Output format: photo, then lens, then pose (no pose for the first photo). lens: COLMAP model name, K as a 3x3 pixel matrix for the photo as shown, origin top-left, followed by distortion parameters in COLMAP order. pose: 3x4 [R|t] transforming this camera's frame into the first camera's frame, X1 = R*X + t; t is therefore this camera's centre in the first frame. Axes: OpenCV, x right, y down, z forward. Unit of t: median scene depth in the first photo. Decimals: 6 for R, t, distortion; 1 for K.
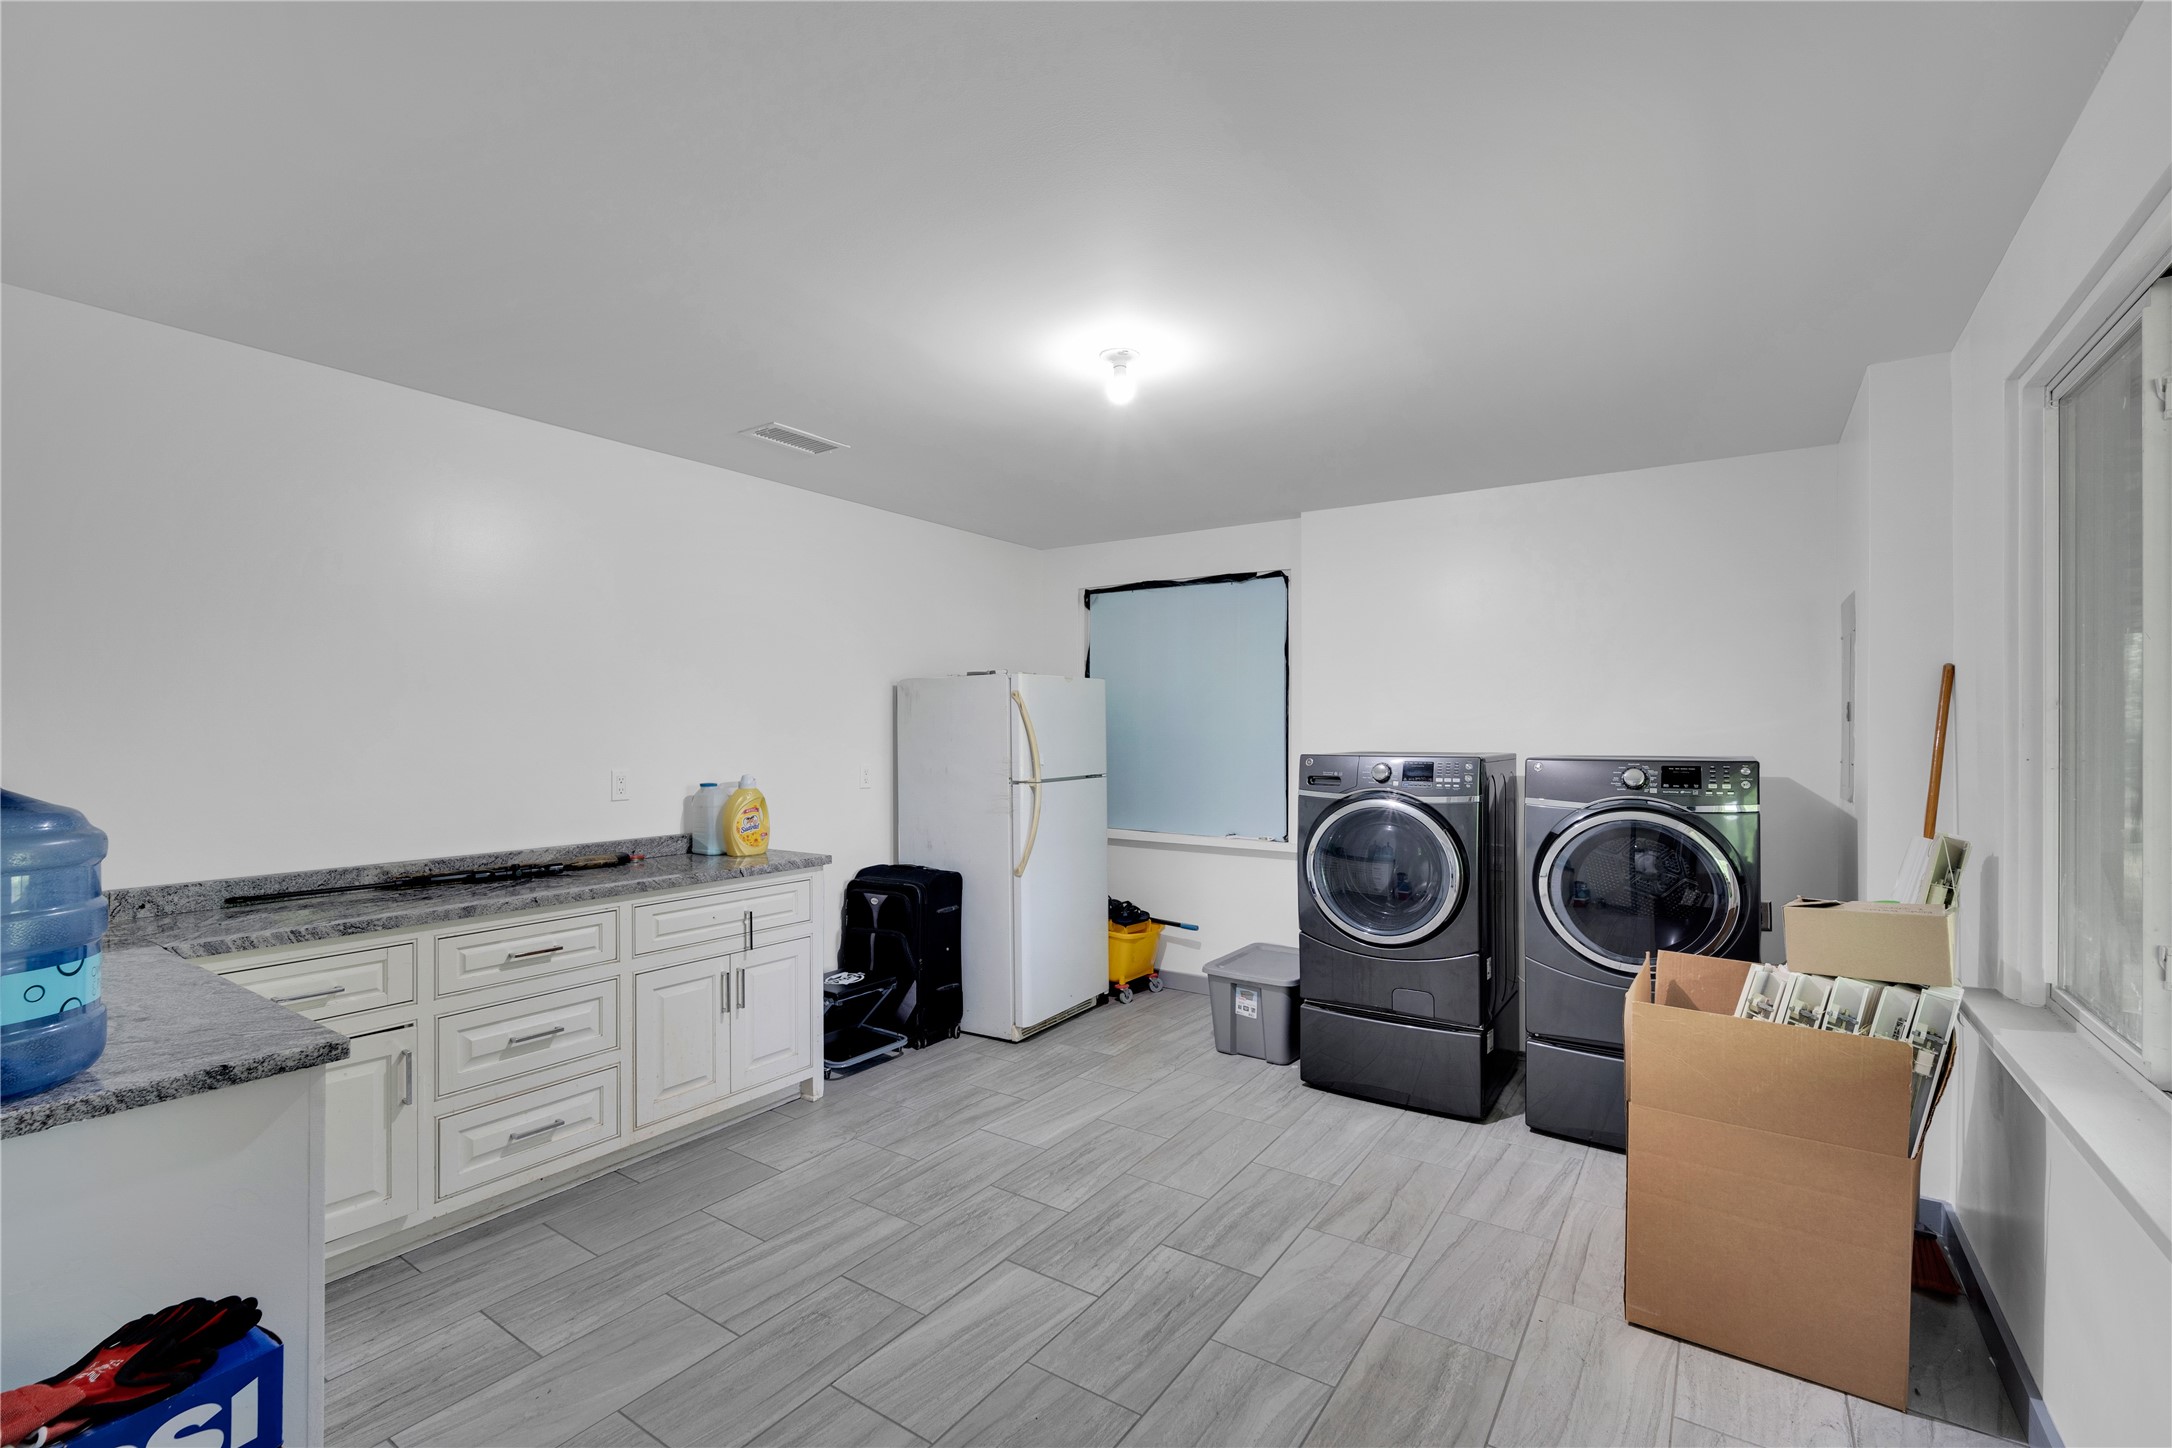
lens RADIAL K [[950.0, 0, 1086.0], [0, 950.0, 724.0], [0, 0, 1]] dist [-0.013631, 0.004426]
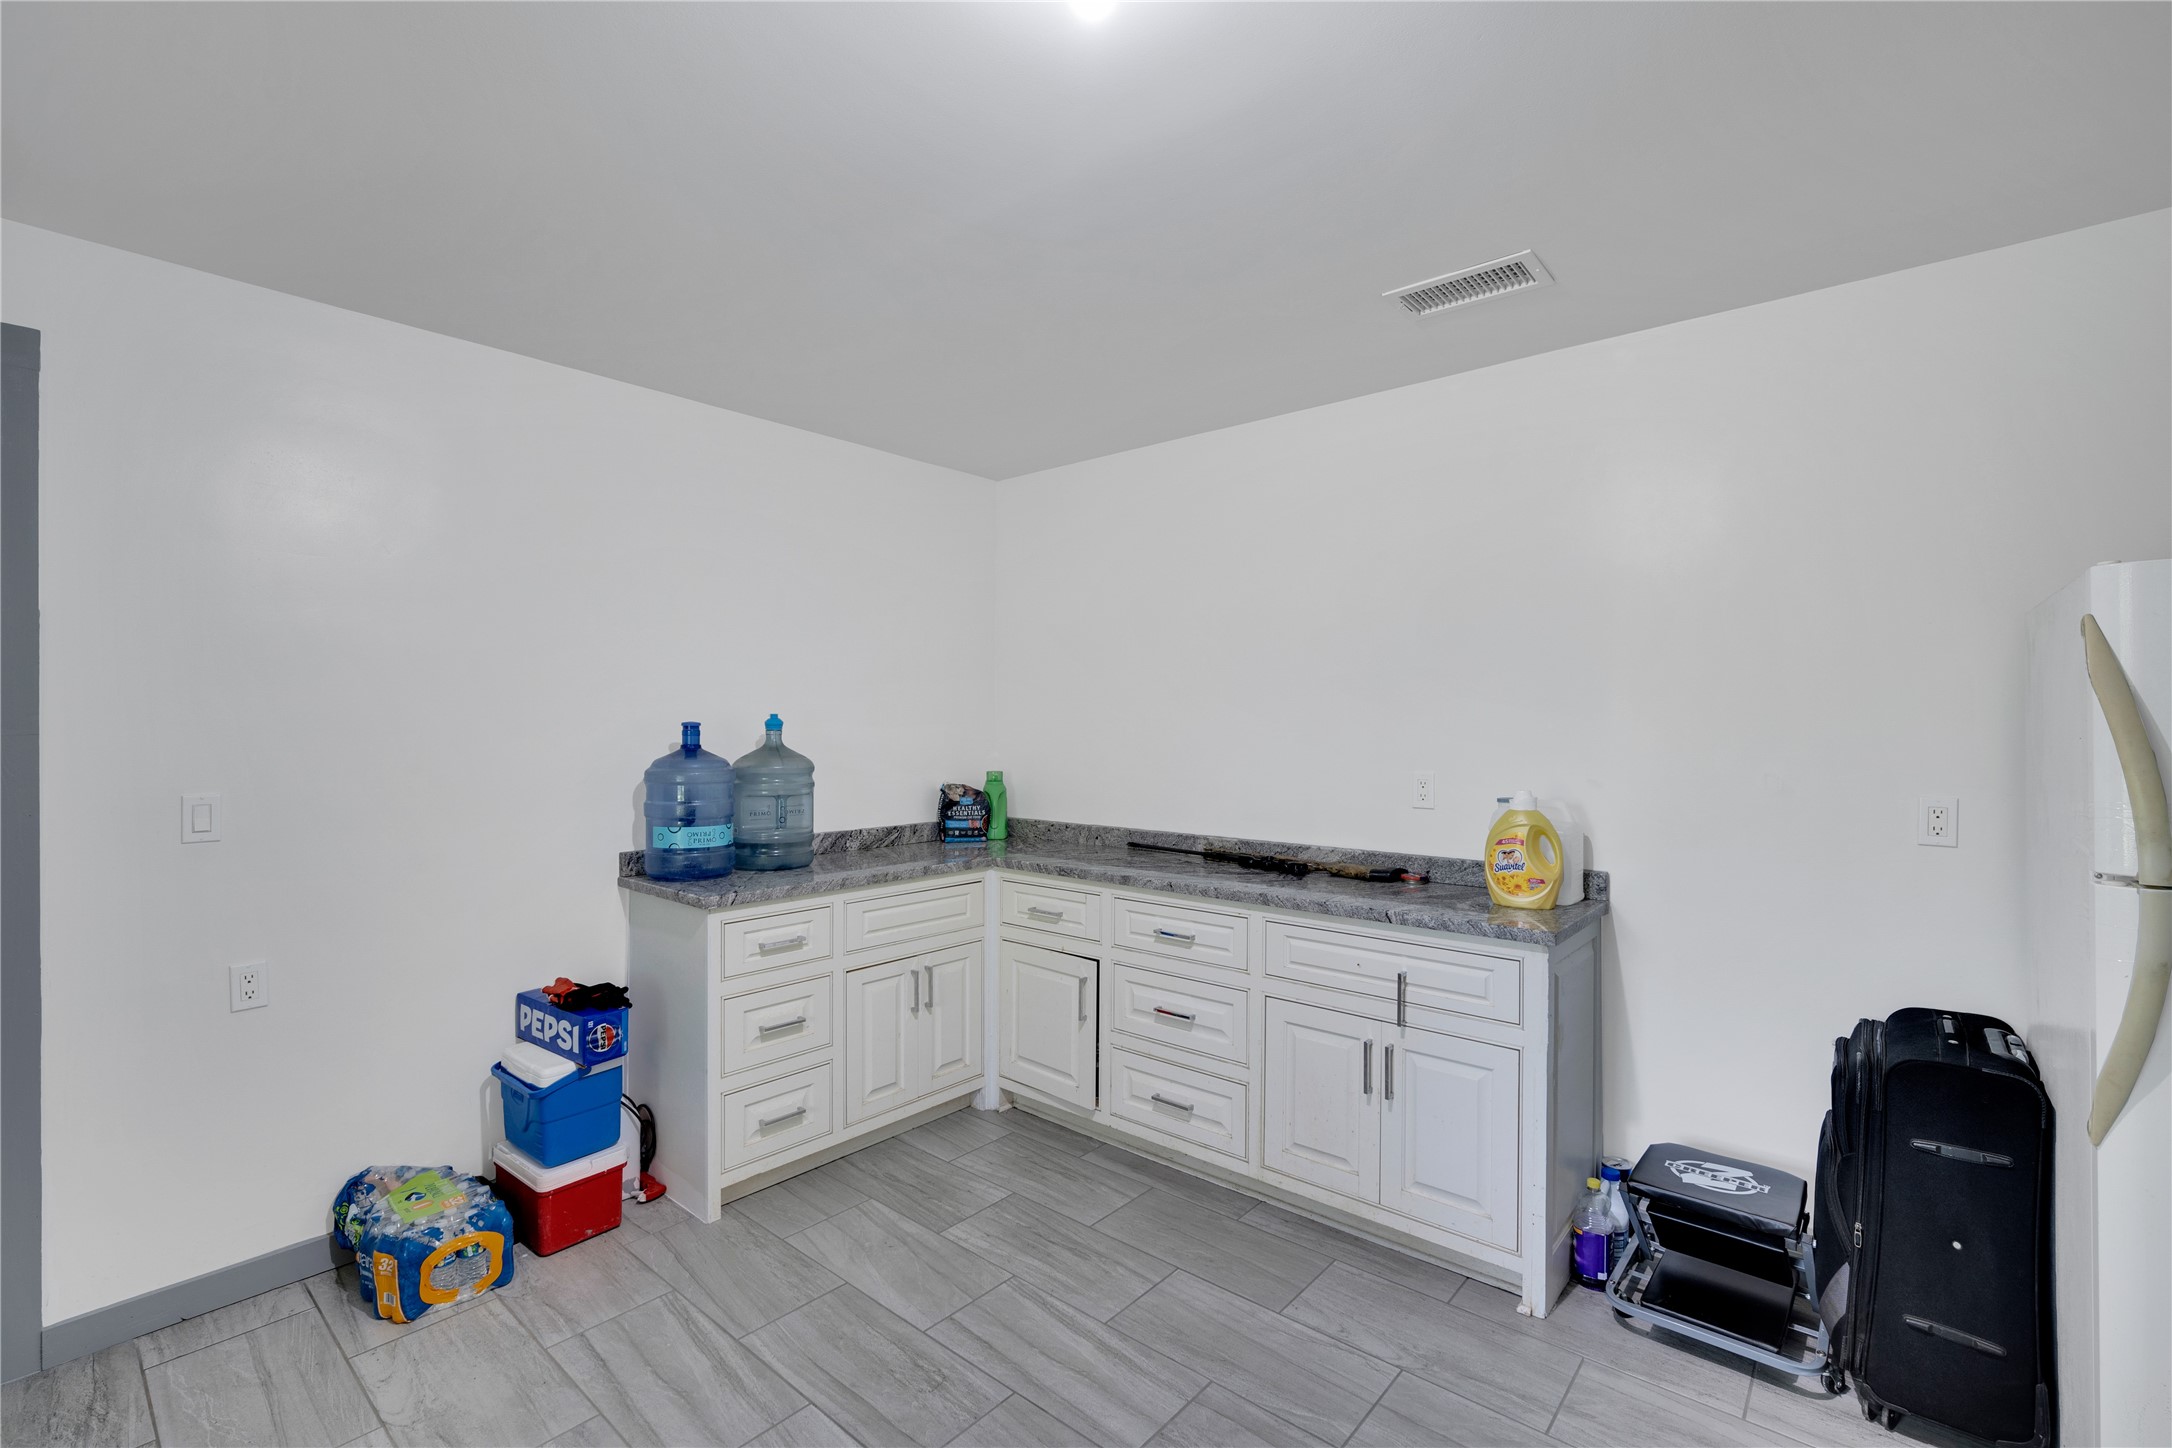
lens RADIAL K [[950.0, 0, 1086.0], [0, 950.0, 724.0], [0, 0, 1]] dist [-0.013631, 0.004426]
pose [[-0.109194, 0.000637, -0.994020, 0.470090], [0.002924, 0.999996, 0.000319, 0.006178], [0.994016, -0.002871, -0.109195, 0.995617]]
